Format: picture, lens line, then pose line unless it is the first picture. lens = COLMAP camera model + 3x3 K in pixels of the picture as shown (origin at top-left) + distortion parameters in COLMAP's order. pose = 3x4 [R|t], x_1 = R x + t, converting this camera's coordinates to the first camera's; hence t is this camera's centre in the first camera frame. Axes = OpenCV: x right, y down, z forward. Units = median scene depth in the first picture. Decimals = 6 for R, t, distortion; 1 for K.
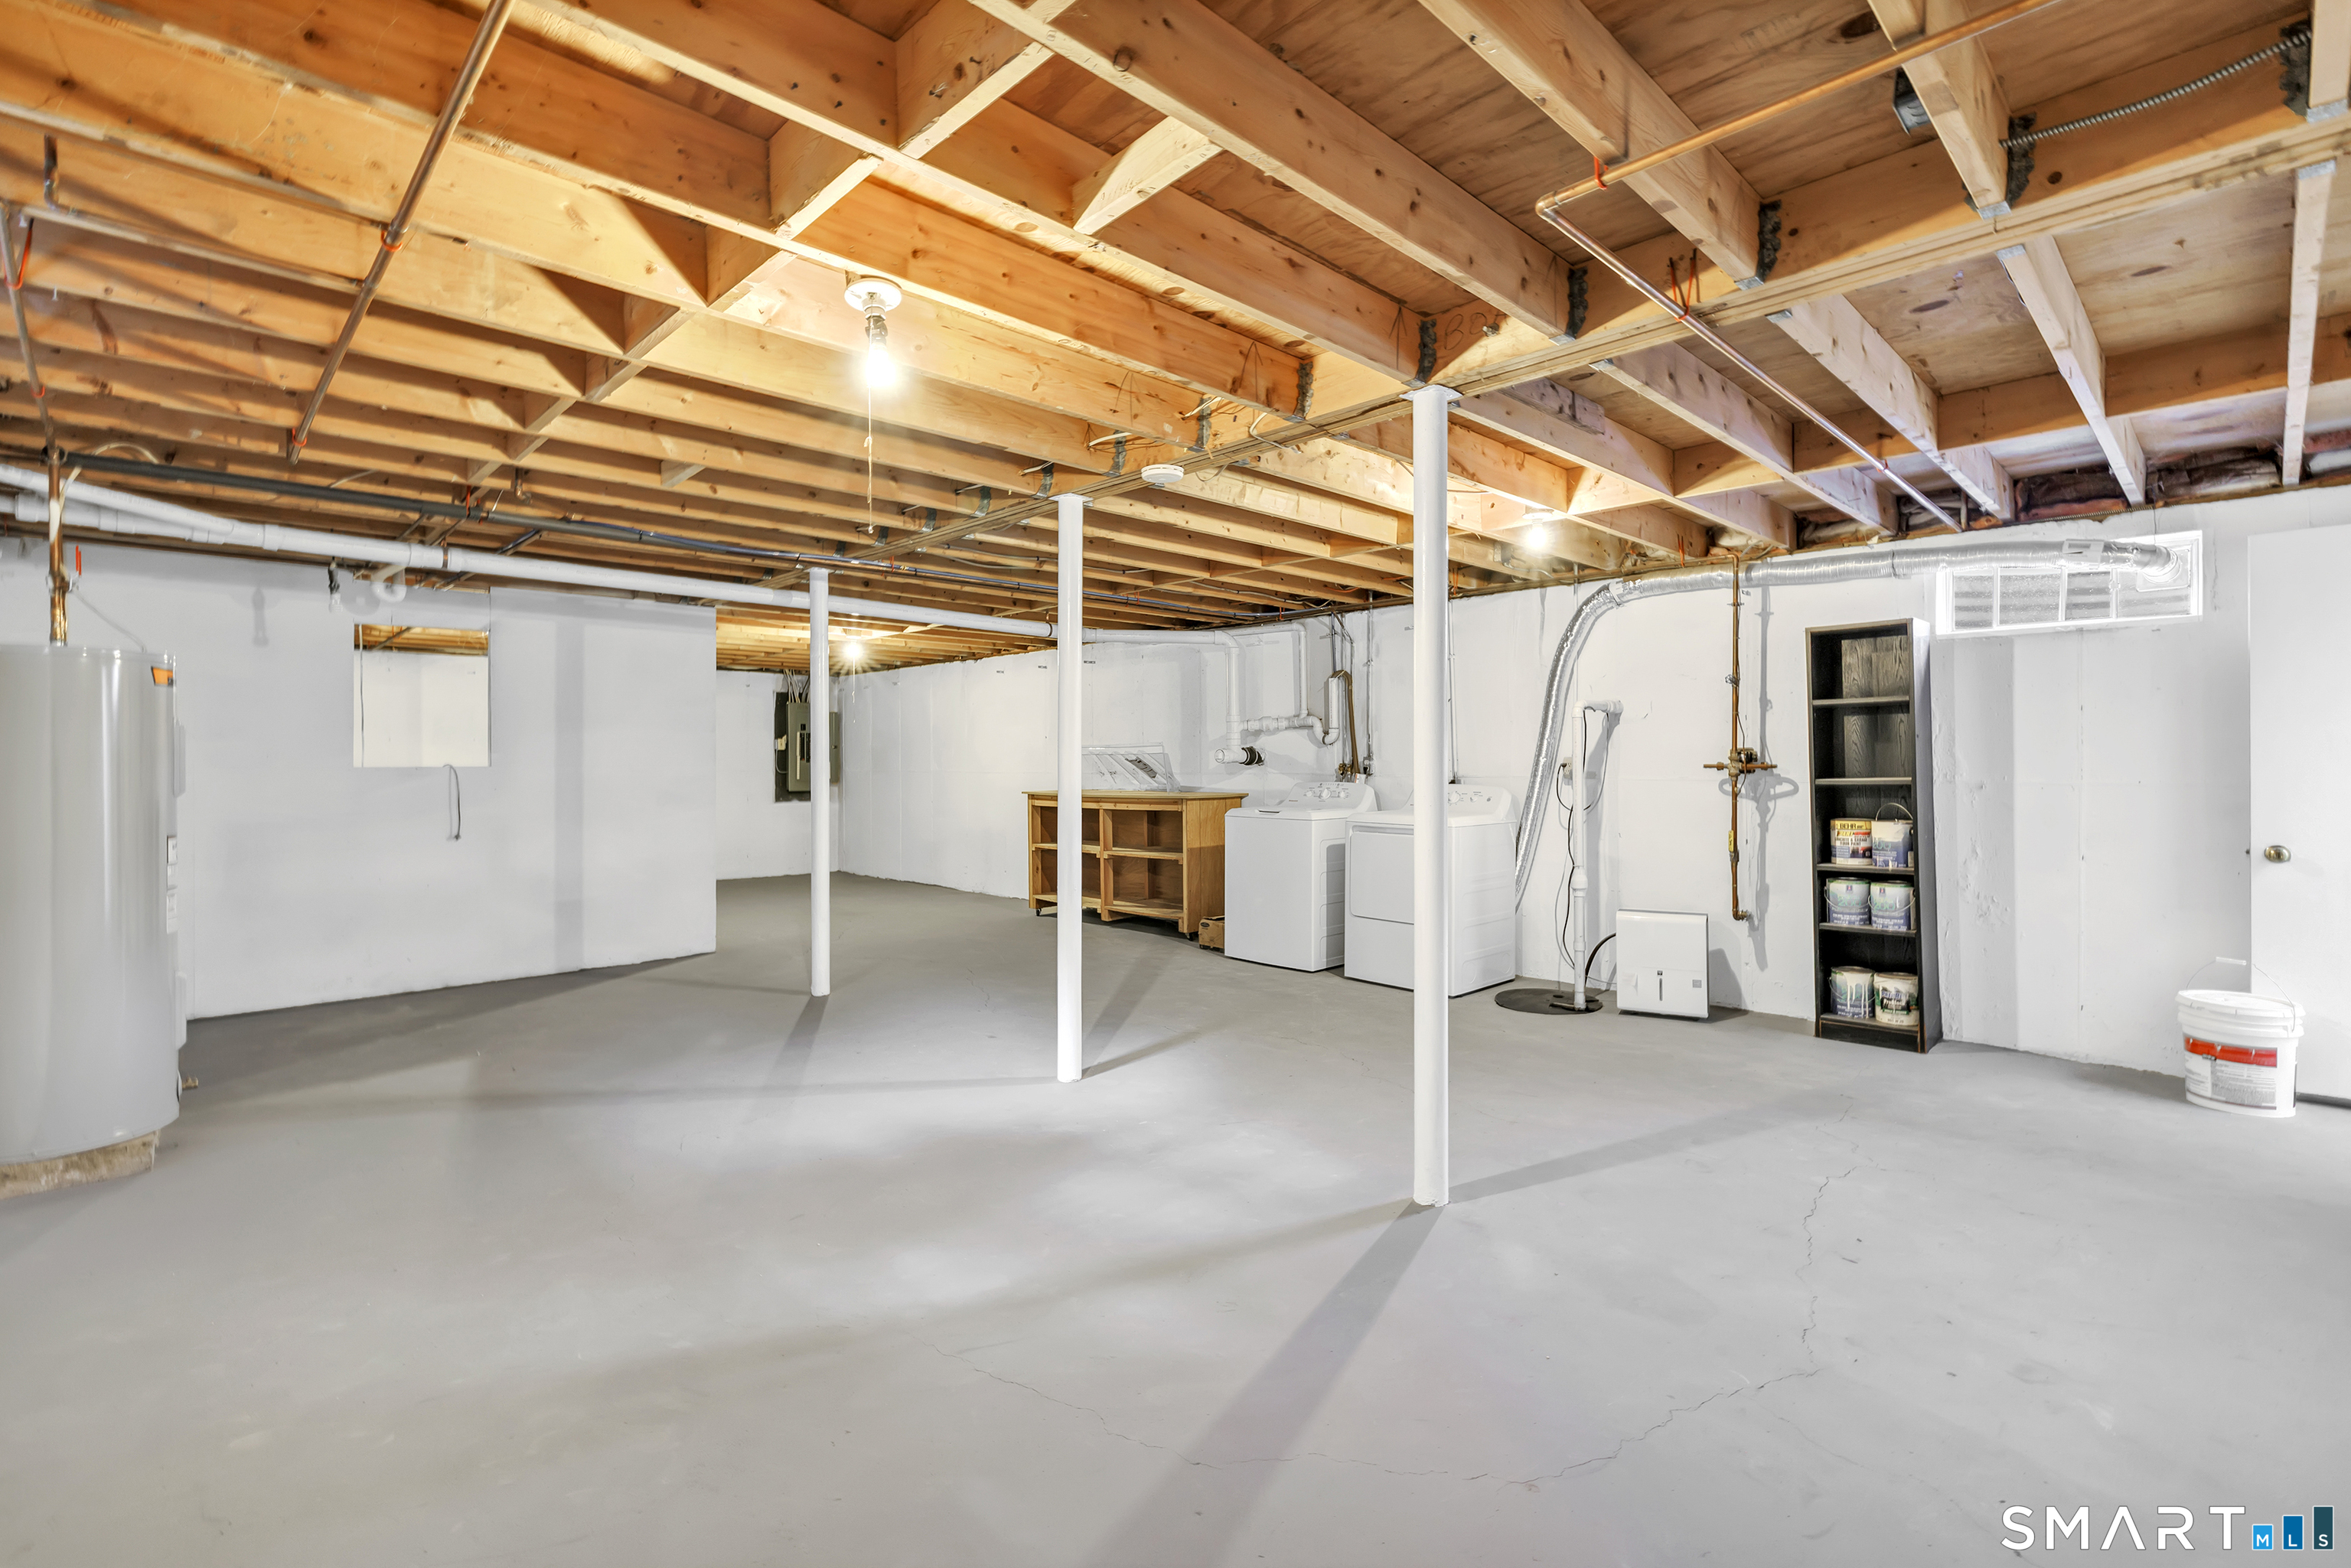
lens RADIAL K [[1059.8, 0, 1176.3], [0, 1059.8, 773.2], [0, 0, 1]] dist [0.003304, 0.000539]
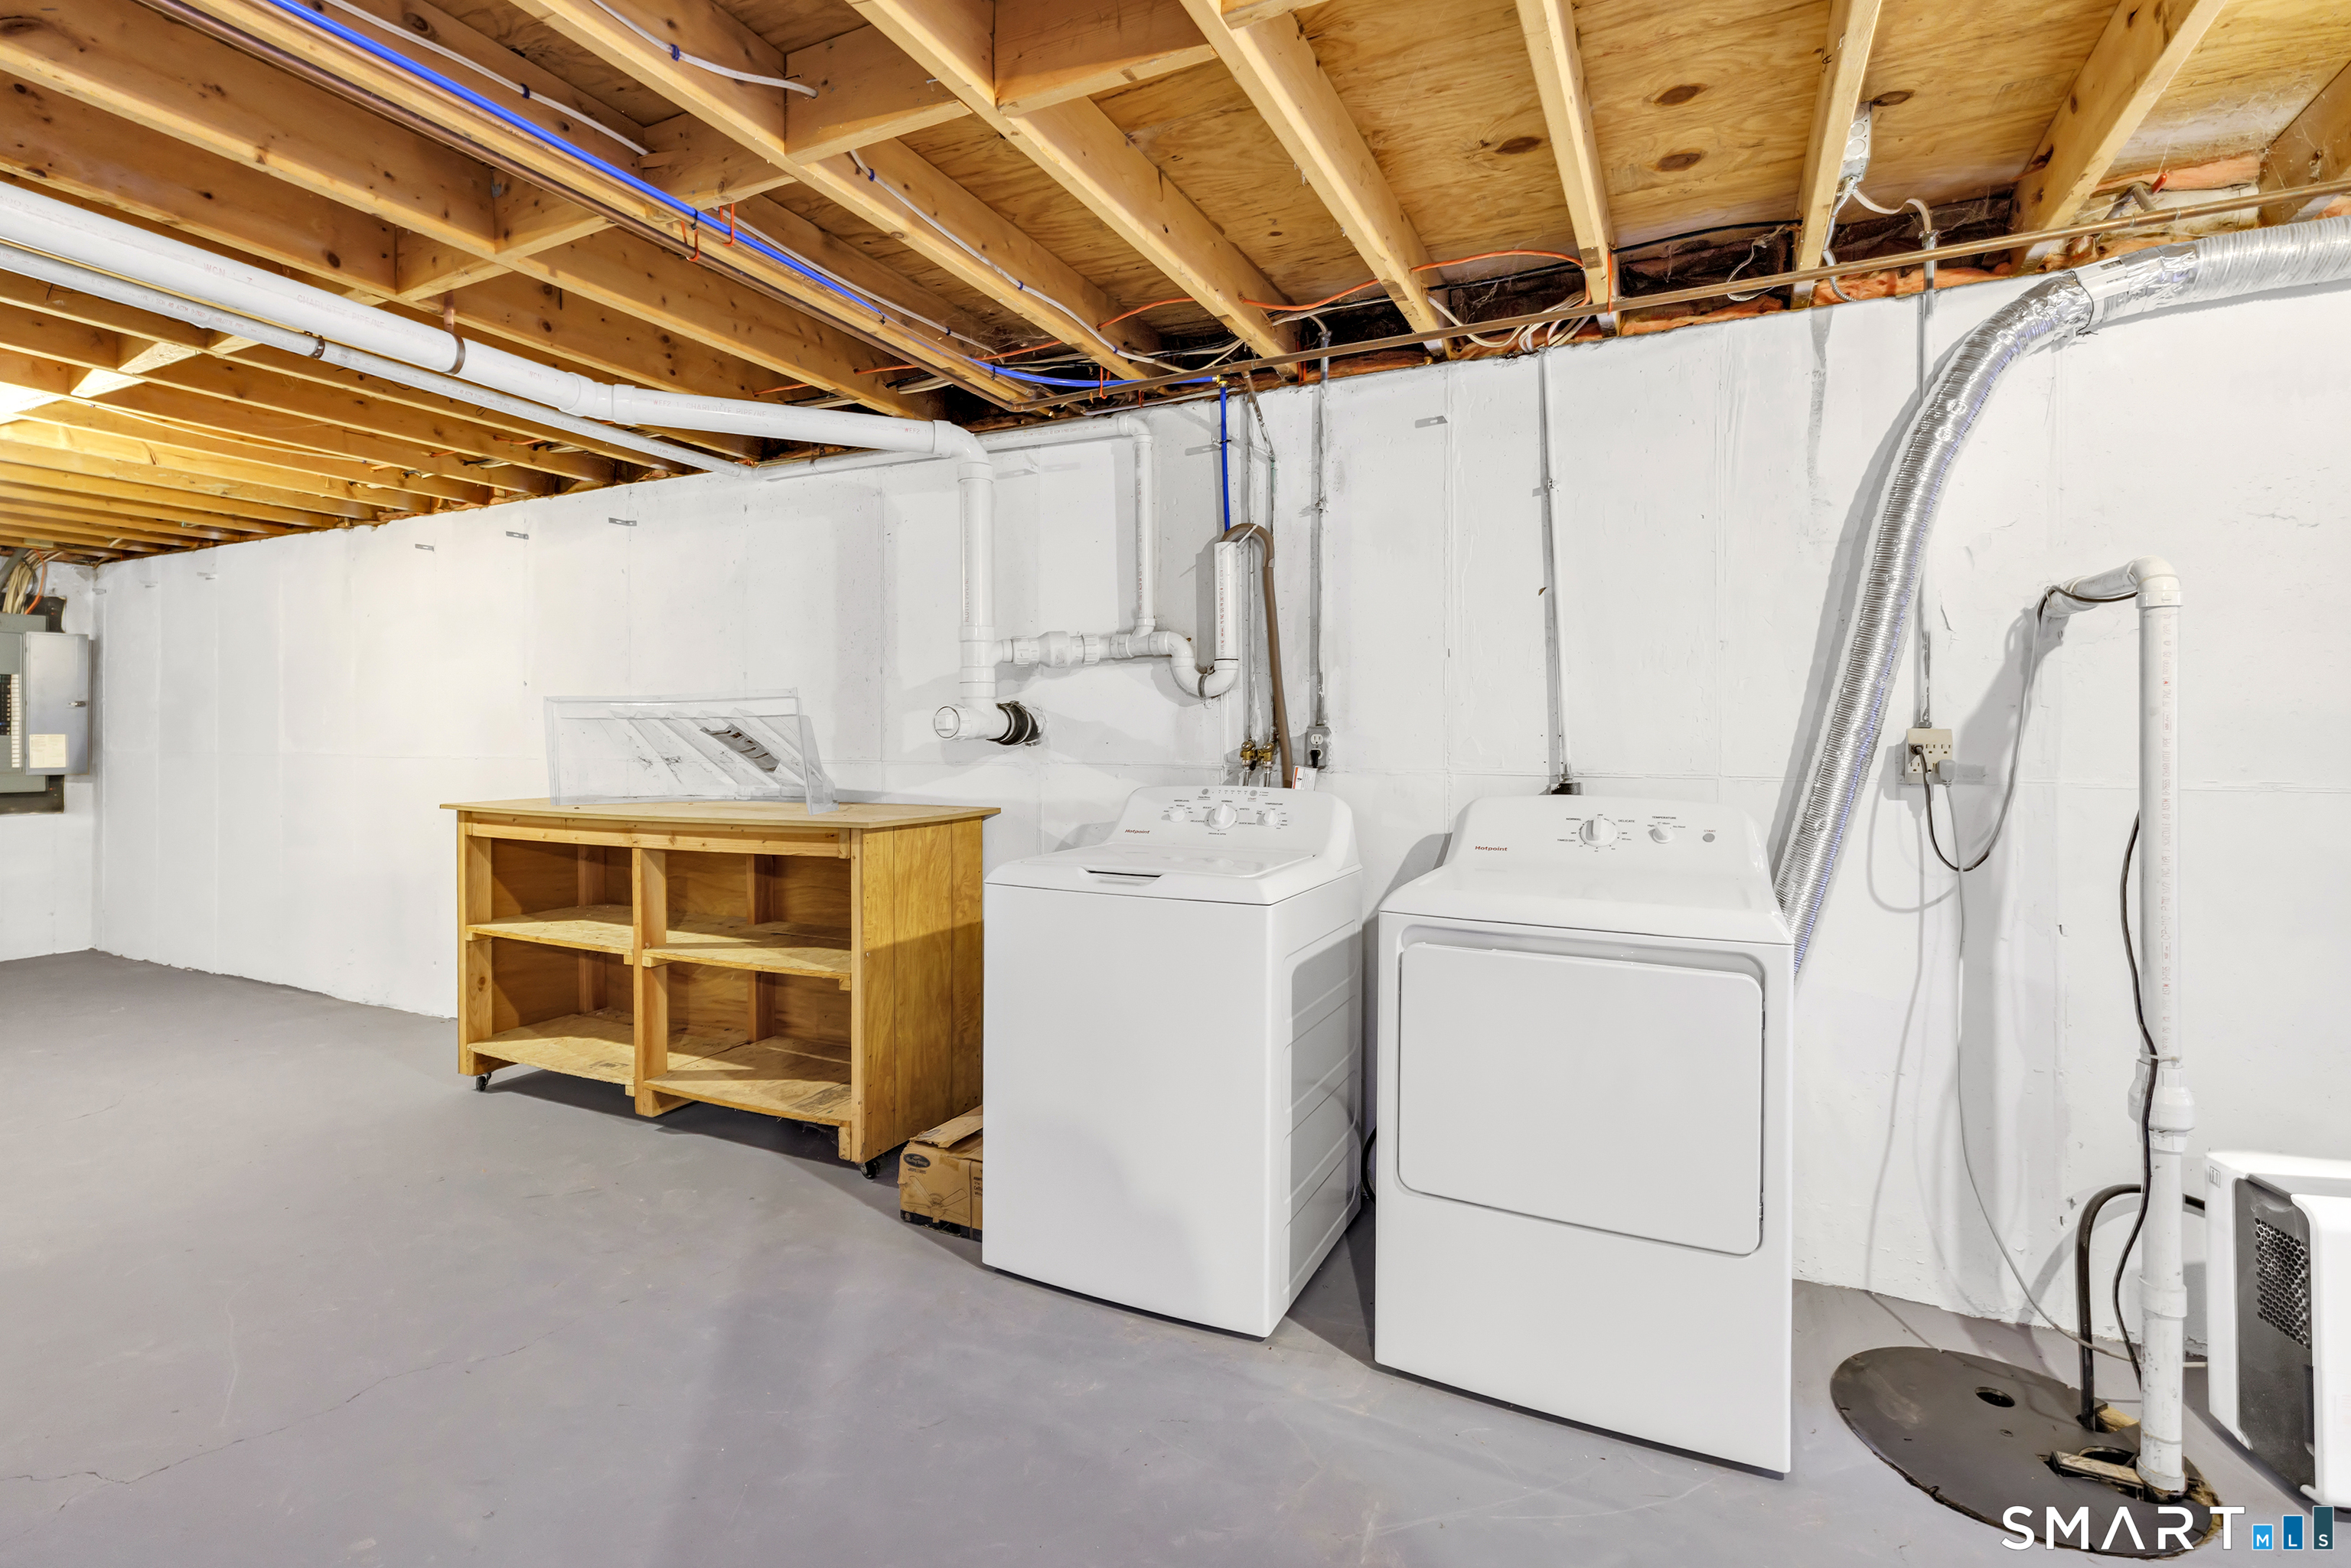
lens RADIAL K [[1059.8, 0, 1188.0], [0, 1059.8, 754.0], [0, 0, 1]] dist [0.003304, 0.000539]
pose [[0.936955, 0.007710, 0.349365, -0.015281], [-0.005526, 0.999958, -0.007248, -0.000932], [-0.349406, 0.004860, 0.936959, 0.592417]]
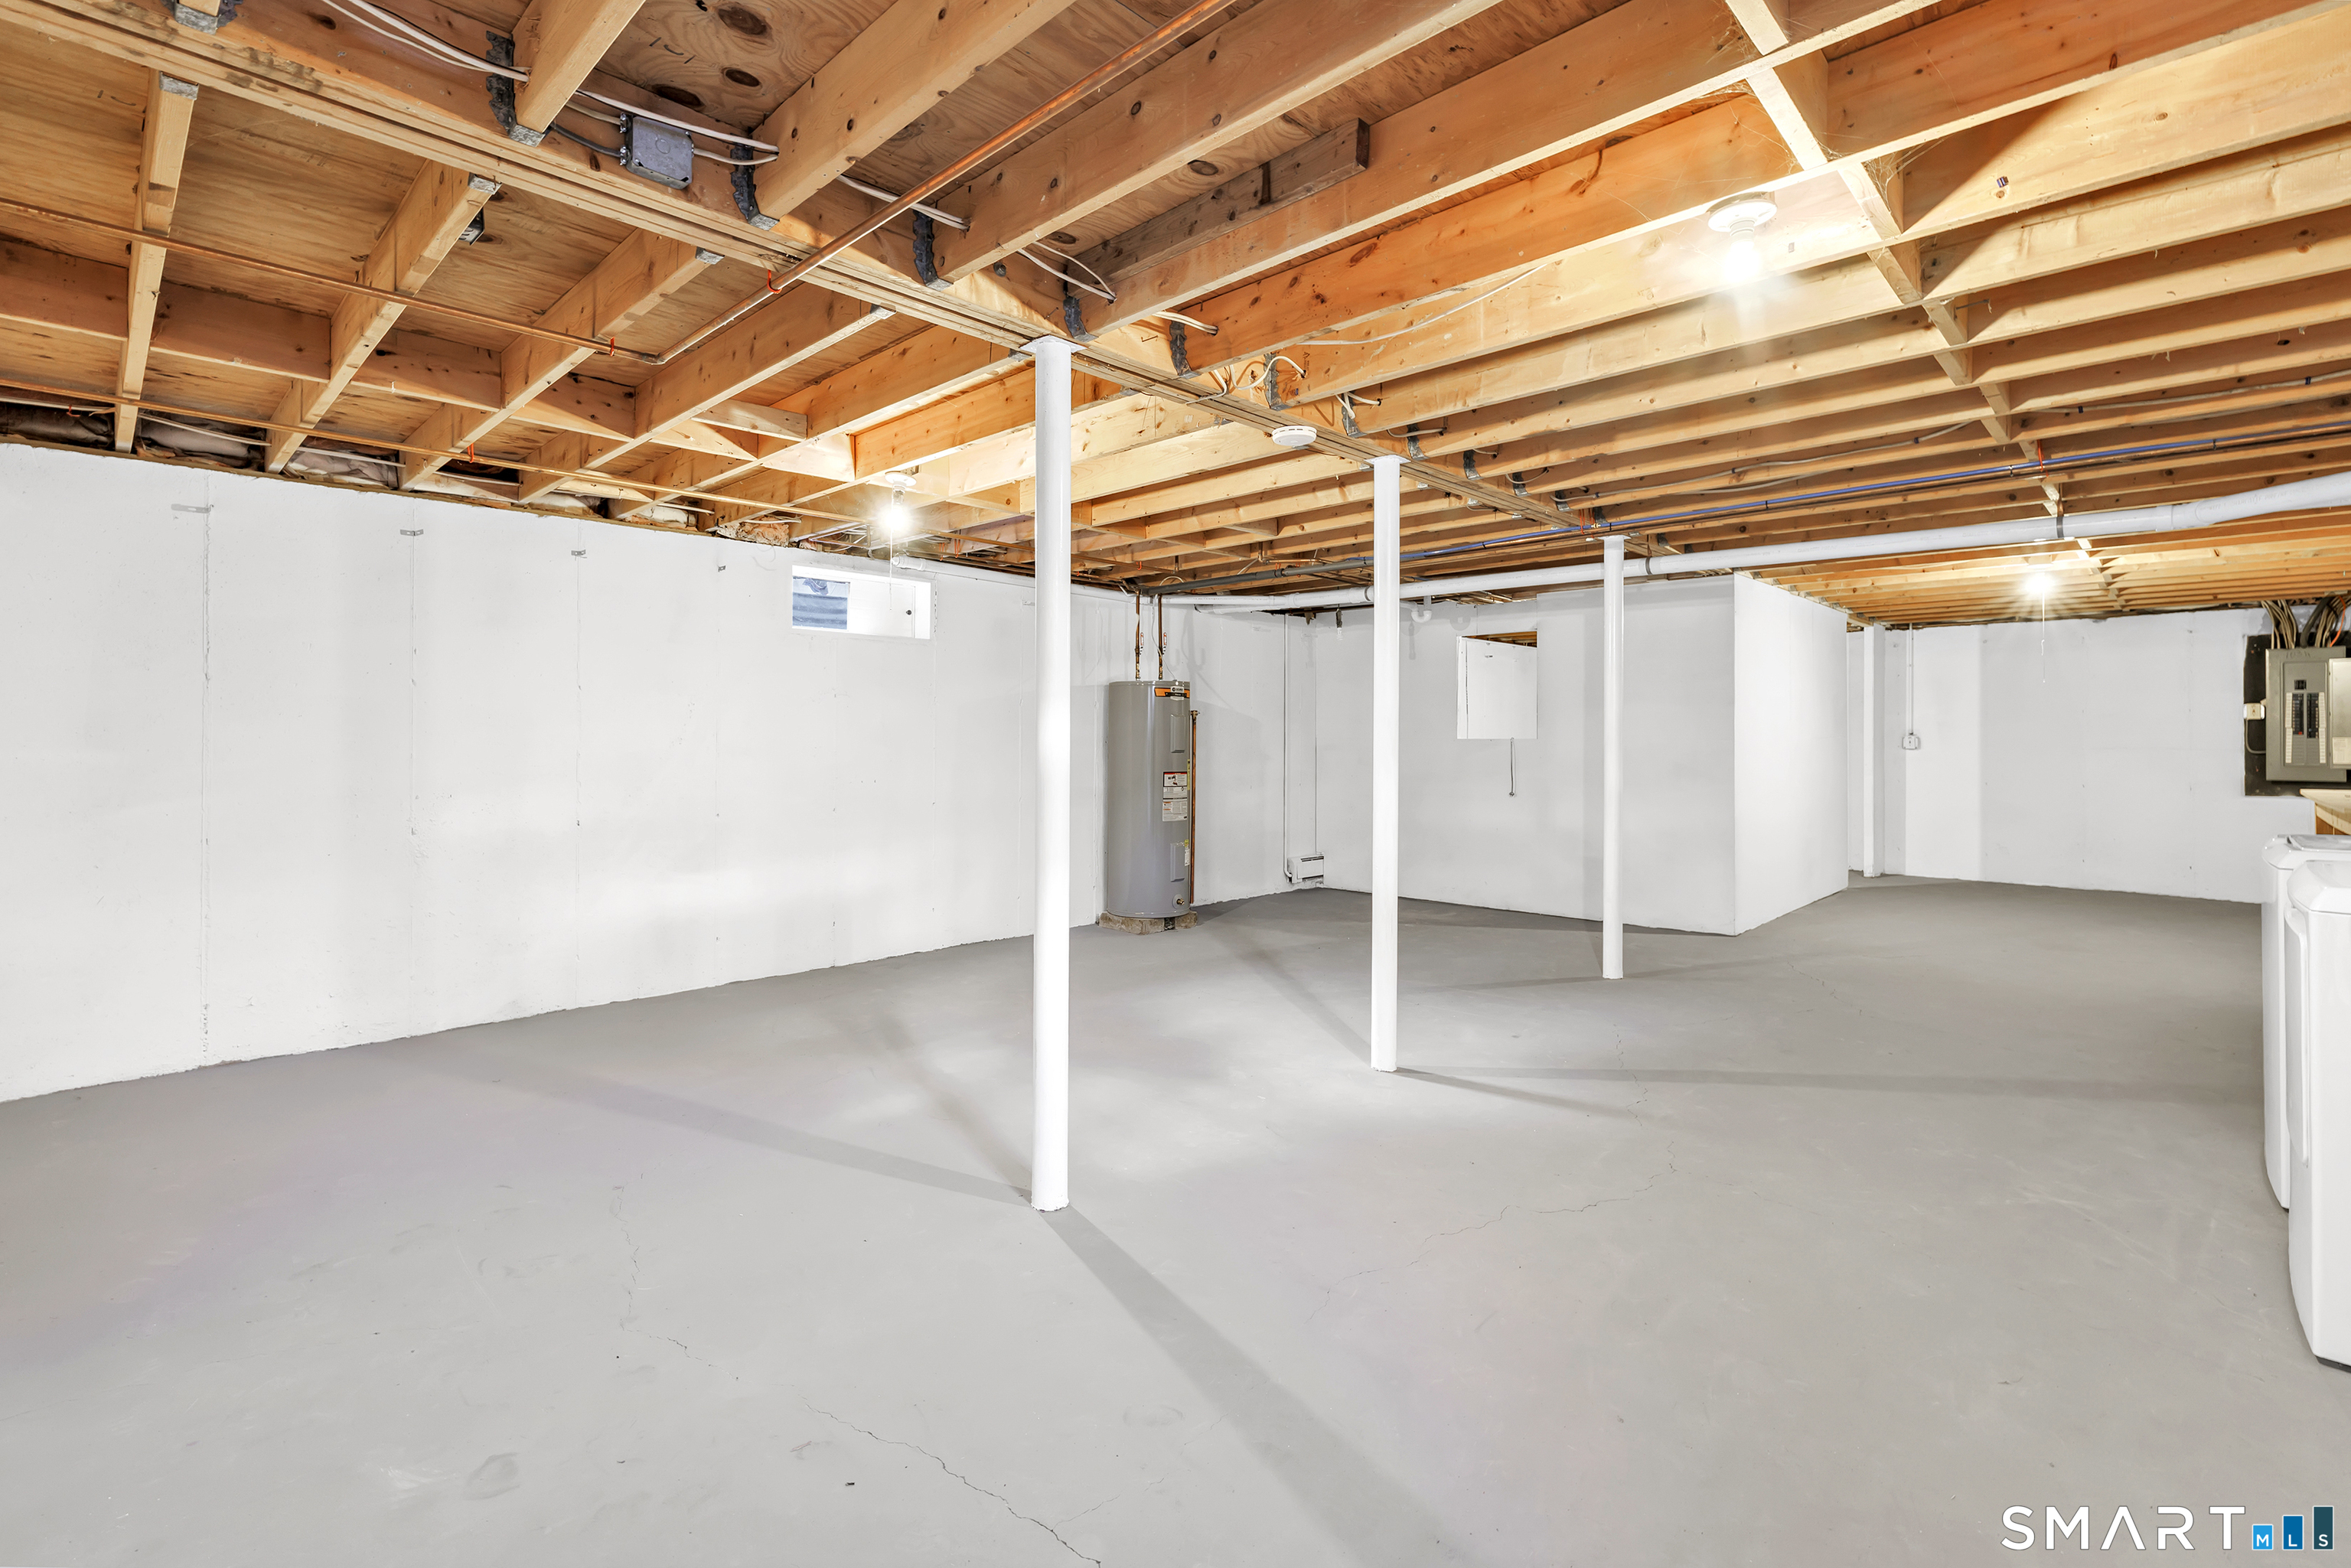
lens RADIAL K [[1059.8, 0, 1149.2], [0, 1059.8, 732.8], [0, 0, 1]] dist [0.003304, 0.000539]
pose [[0.018494, -0.001832, -0.999827, 0.503092], [-0.012970, 0.999914, -0.002072, -0.004674], [0.999745, 0.013006, 0.018469, 0.455908]]
